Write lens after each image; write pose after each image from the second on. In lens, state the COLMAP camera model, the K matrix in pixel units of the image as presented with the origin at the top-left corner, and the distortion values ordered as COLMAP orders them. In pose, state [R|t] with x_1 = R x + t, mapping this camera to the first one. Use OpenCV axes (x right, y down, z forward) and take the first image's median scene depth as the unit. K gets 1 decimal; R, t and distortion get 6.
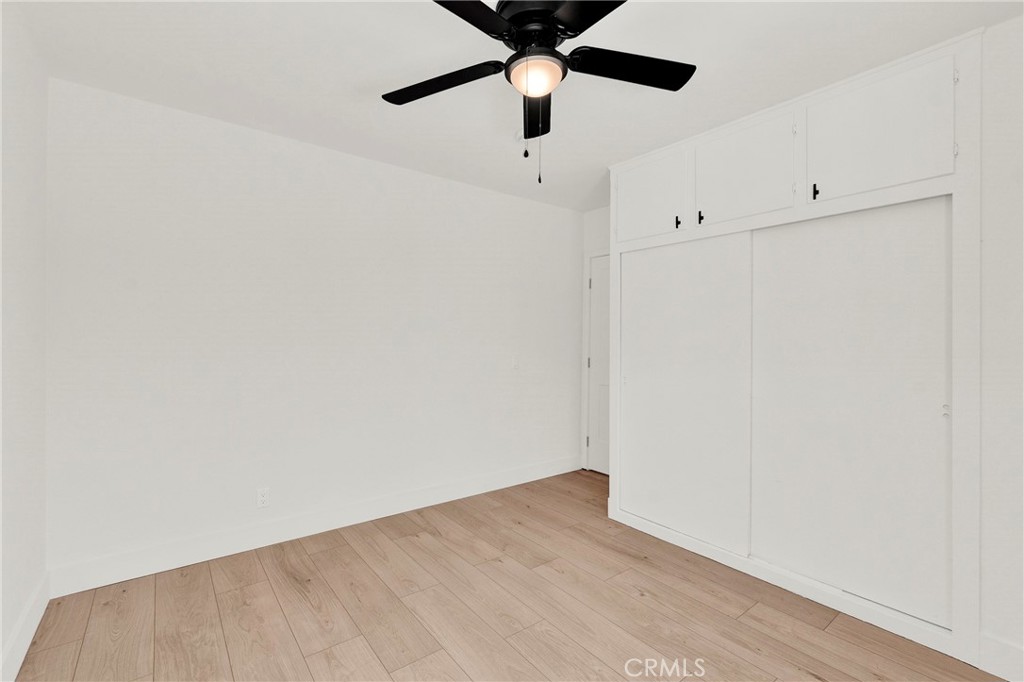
lens RADIAL K [[456.3, 0, 514.3], [0, 456.3, 334.7], [0, 0, 1]] dist [-0.000681, -0.000133]
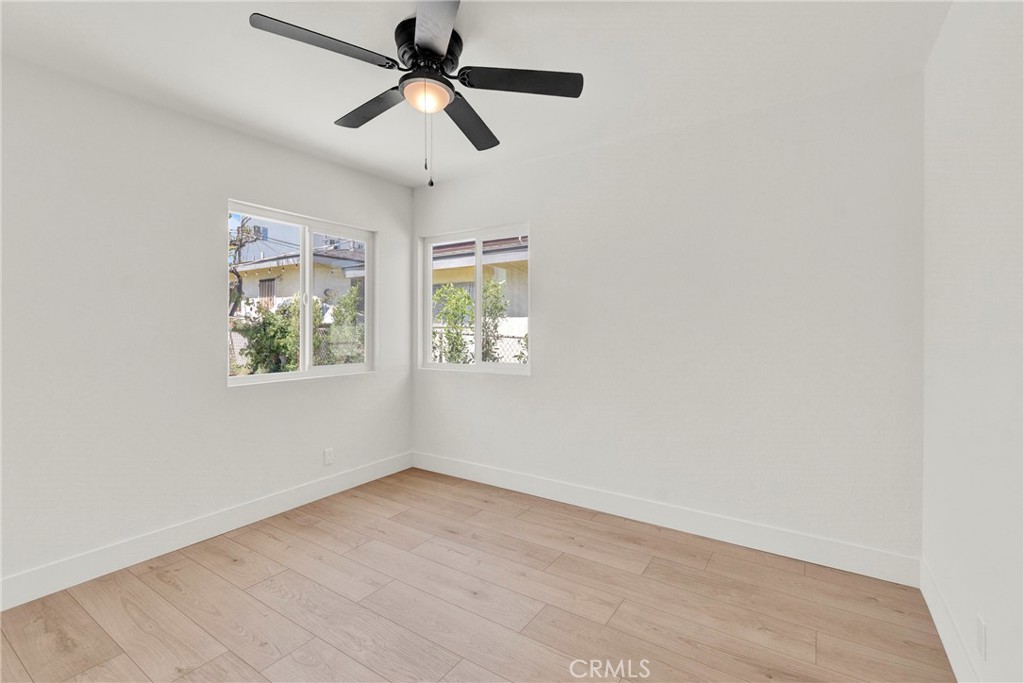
lens RADIAL K [[456.3, 0, 514.3], [0, 456.3, 335.2], [0, 0, 1]] dist [-0.000681, -0.000133]
pose [[-0.947095, 0.000368, -0.320953, 0.172598], [-0.001170, 0.999989, 0.004600, 0.017085], [0.320951, 0.004732, -0.947084, 1.826125]]
